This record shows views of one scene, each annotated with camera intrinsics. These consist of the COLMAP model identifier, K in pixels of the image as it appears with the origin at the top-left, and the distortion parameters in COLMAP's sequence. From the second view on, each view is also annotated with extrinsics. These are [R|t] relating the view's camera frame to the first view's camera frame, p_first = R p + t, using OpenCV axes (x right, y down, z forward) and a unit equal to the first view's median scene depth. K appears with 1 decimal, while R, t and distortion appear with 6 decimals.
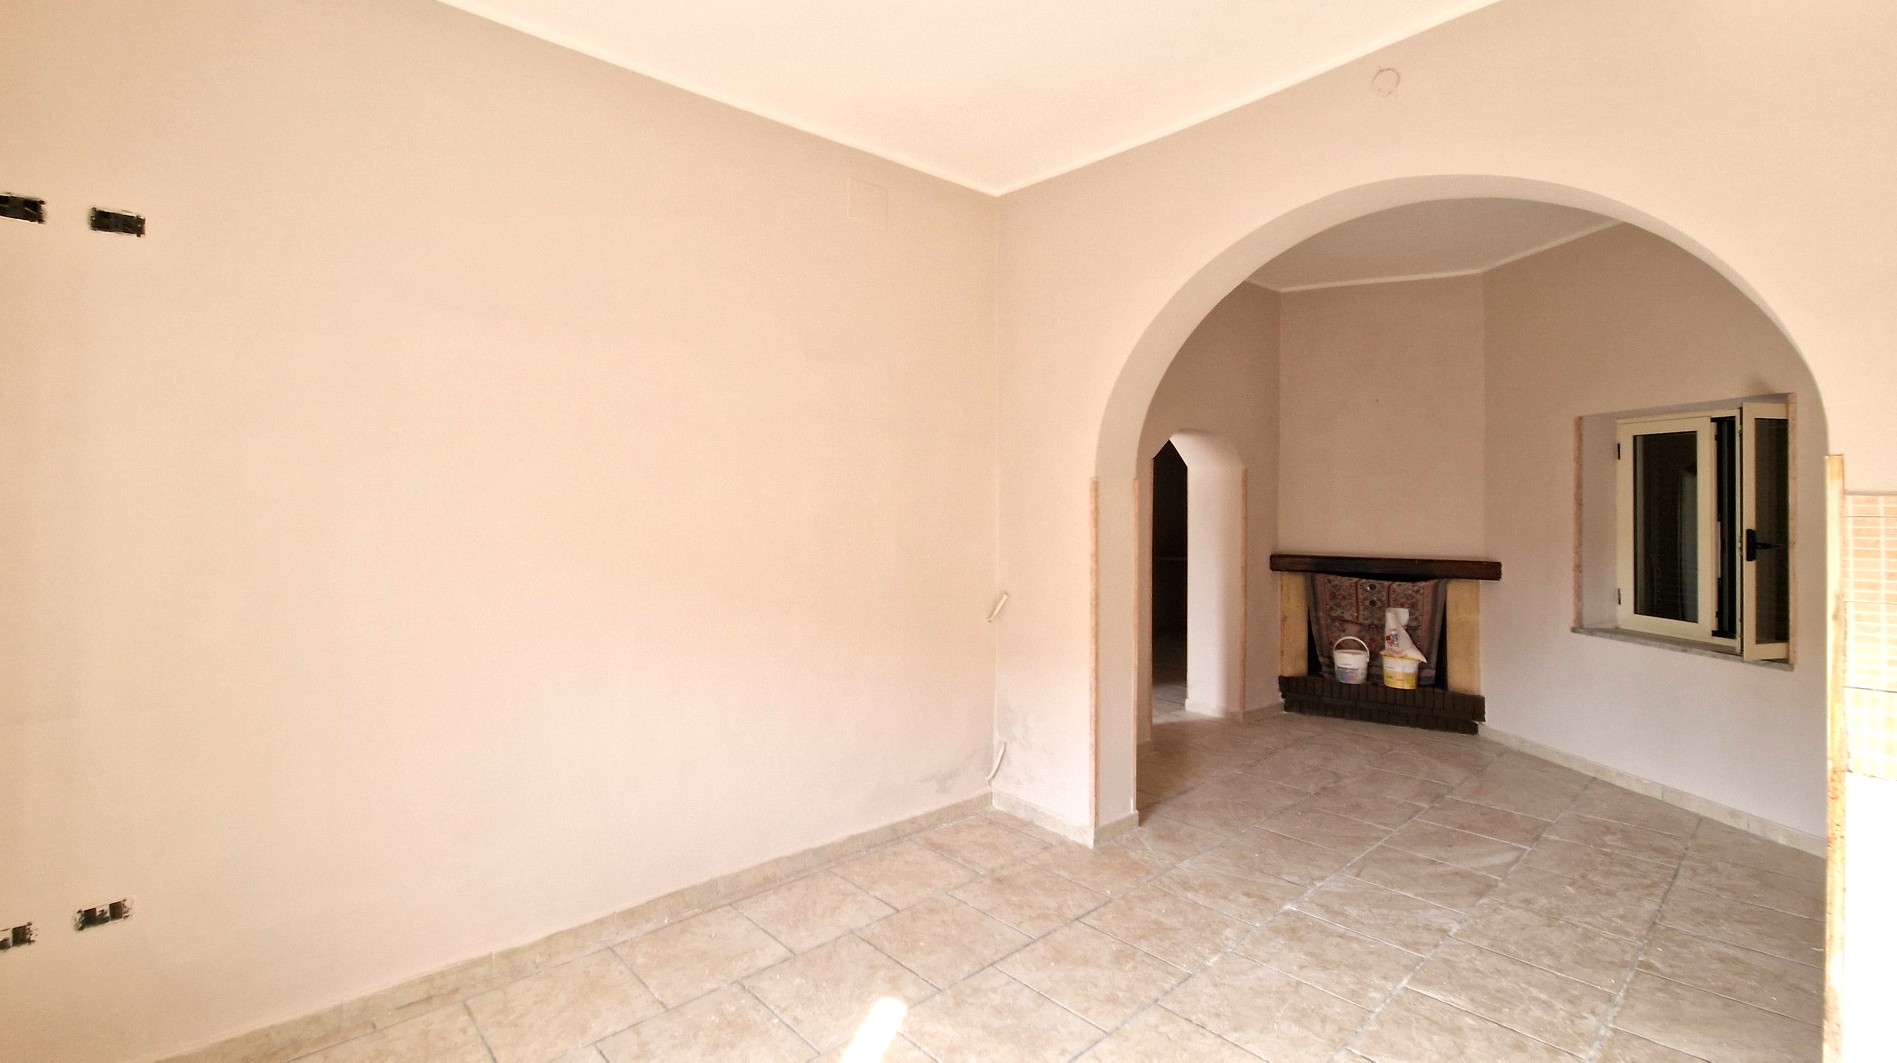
lens RADIAL K [[843.2, 0, 937.1], [0, 843.2, 512.3], [0, 0, 1]] dist [-0.003021, -0.000541]
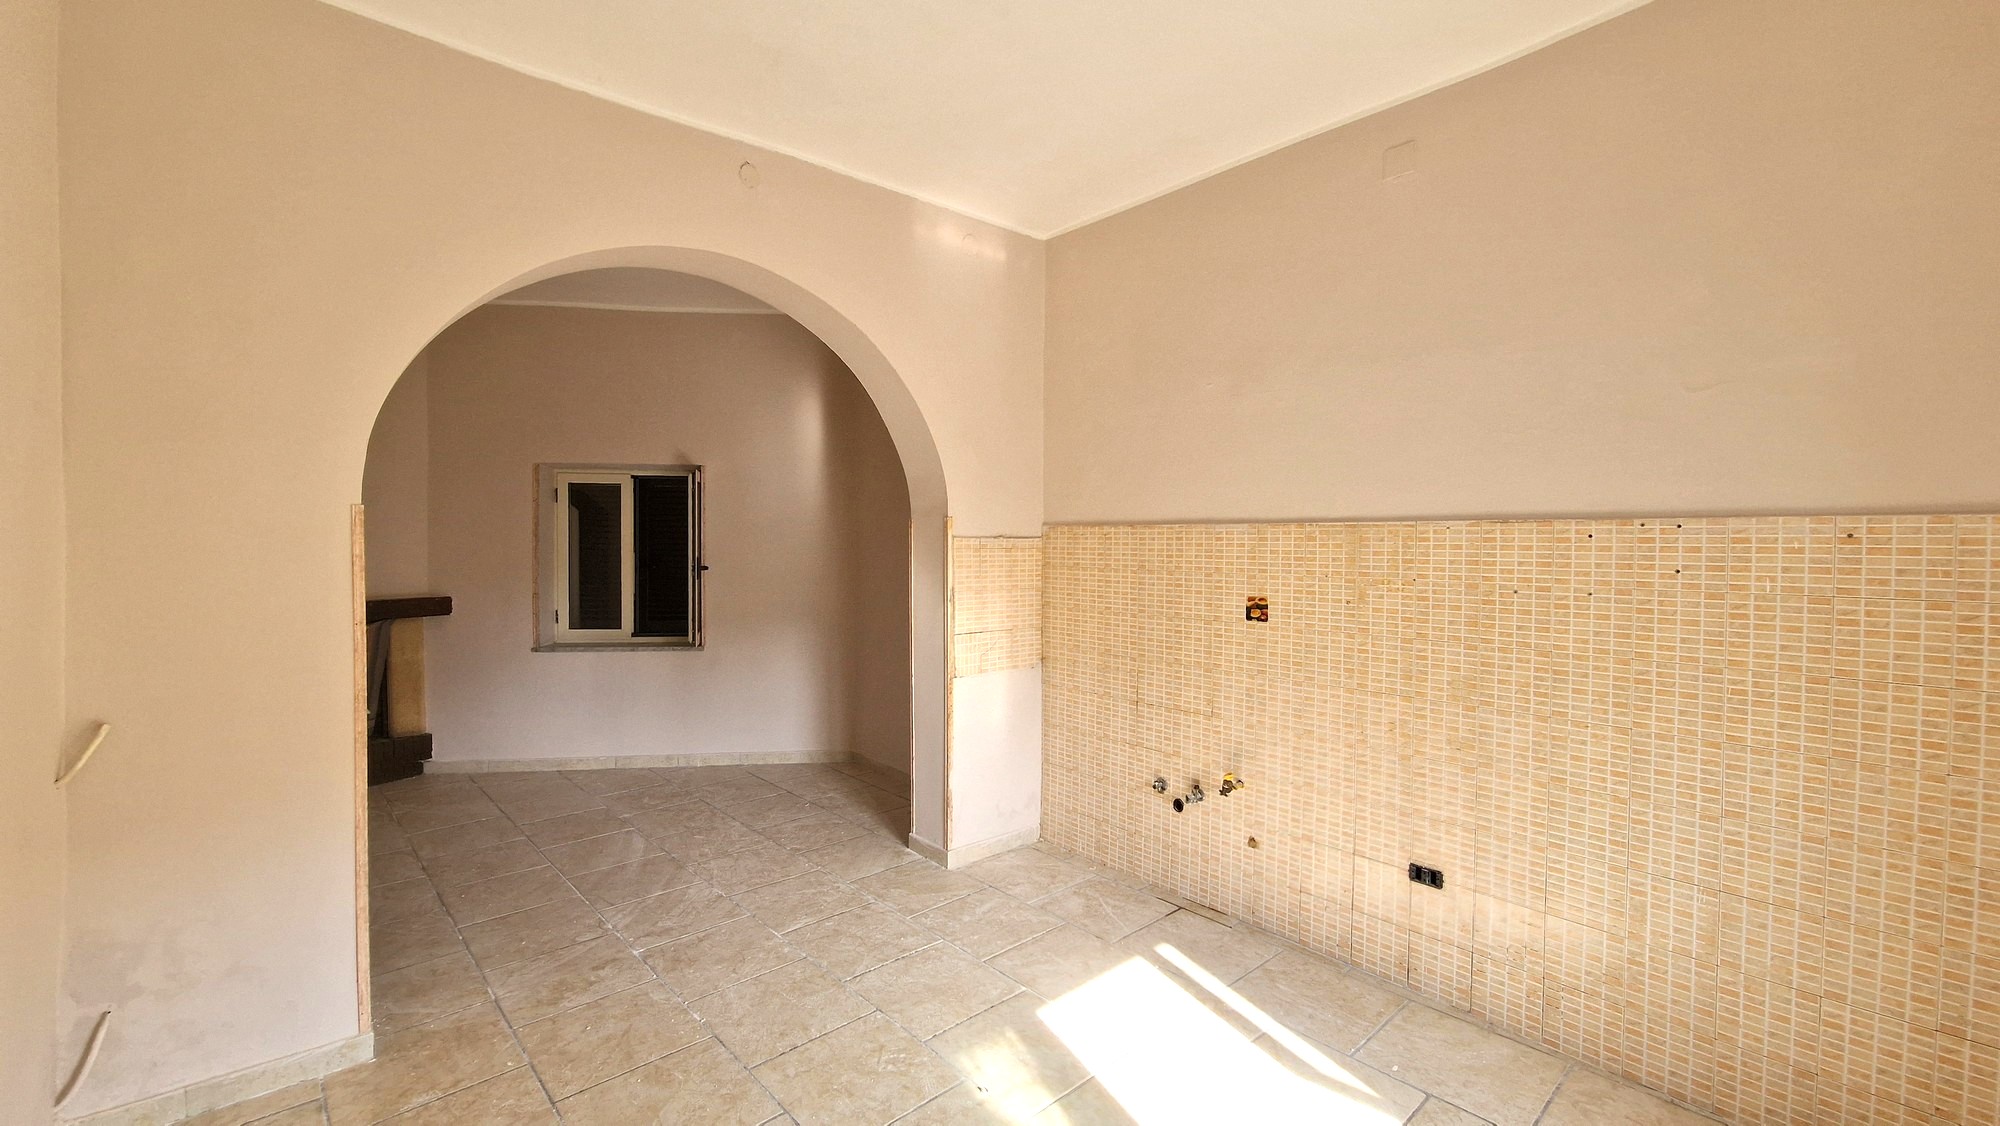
lens RADIAL K [[804.5, 0, 992.0], [0, 804.5, 562.6], [0, 0, 1]] dist [-0.001821, -0.000130]
pose [[-0.017458, -0.031817, 0.999341, -0.379561], [0.006326, 0.999470, 0.031932, -0.010574], [-0.999828, 0.006880, -0.017247, 0.439763]]
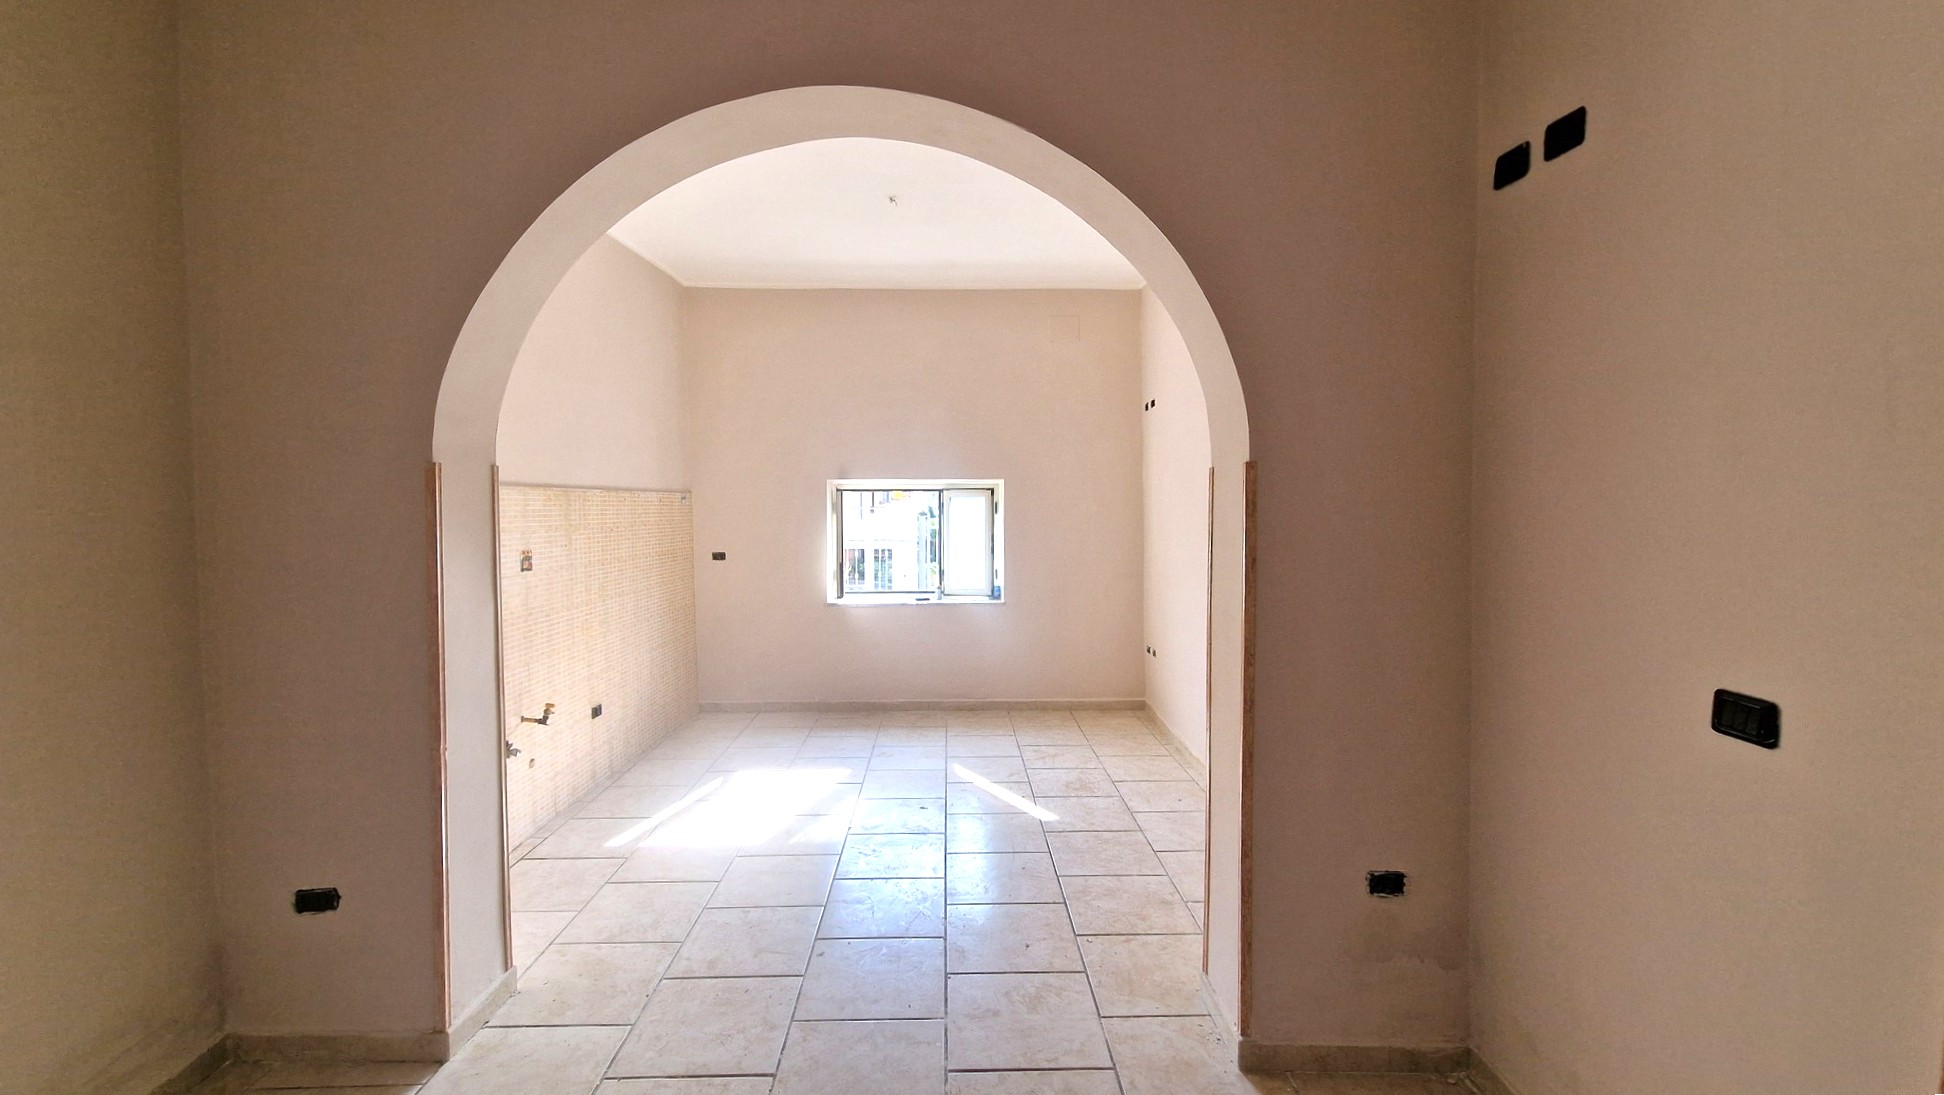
lens RADIAL K [[782.0, 0, 970.6], [0, 782.0, 543.2], [0, 0, 1]] dist [-0.001821, -0.000130]
pose [[-0.648707, 0.035562, -0.760207, 0.676852], [-0.007944, 0.998537, 0.053489, -0.009592], [0.760997, 0.040737, -0.647476, 1.078018]]
